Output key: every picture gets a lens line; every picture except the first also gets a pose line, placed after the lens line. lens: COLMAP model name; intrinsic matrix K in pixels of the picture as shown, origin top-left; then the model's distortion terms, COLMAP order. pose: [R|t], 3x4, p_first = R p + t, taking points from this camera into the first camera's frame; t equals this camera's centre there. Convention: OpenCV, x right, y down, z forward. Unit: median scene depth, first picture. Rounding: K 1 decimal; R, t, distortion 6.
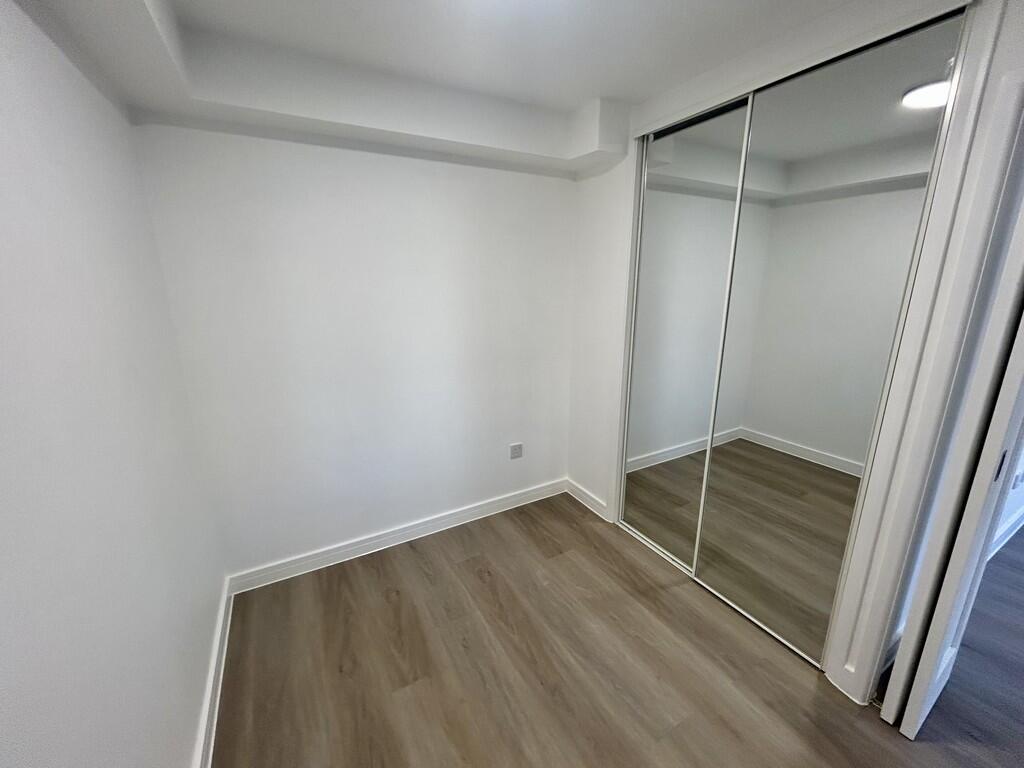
lens RADIAL K [[417.8, 0, 512.0], [0, 417.8, 381.8], [0, 0, 1]] dist [-0.000337, 0.001505]
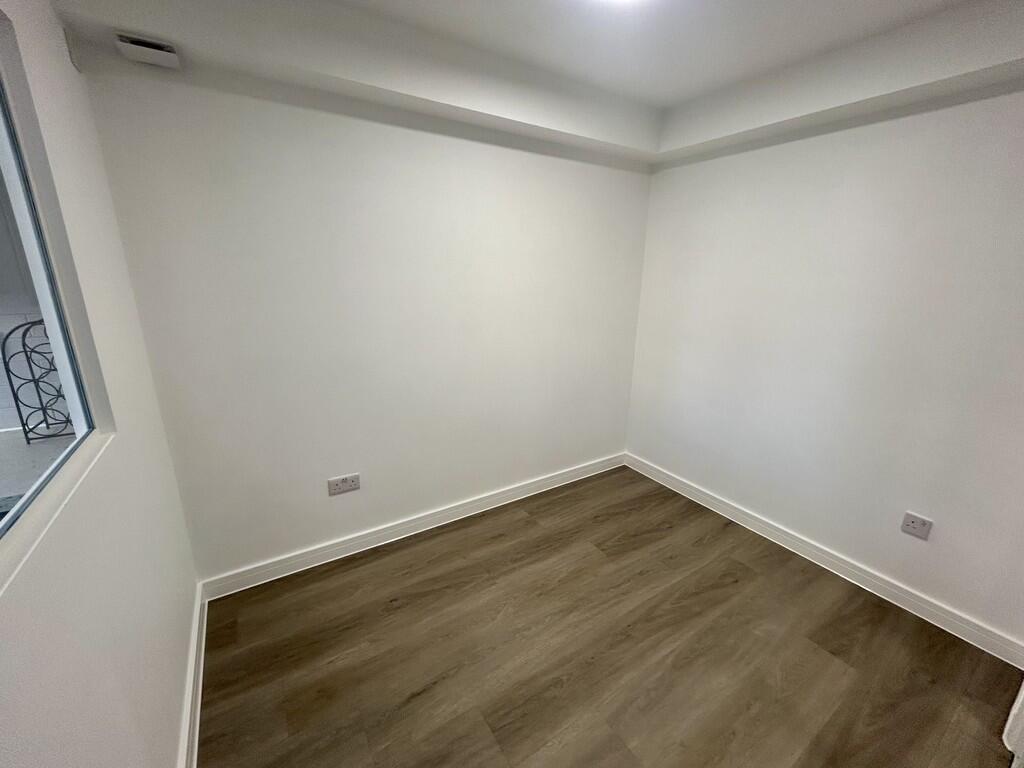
lens RADIAL K [[417.8, 0, 511.1], [0, 417.8, 383.7], [0, 0, 1]] dist [-0.000337, 0.001505]
pose [[0.050328, 0.277849, -0.959305, 0.820274], [-0.257855, 0.931572, 0.256289, -0.075289], [0.964872, 0.234463, 0.118529, 0.354959]]
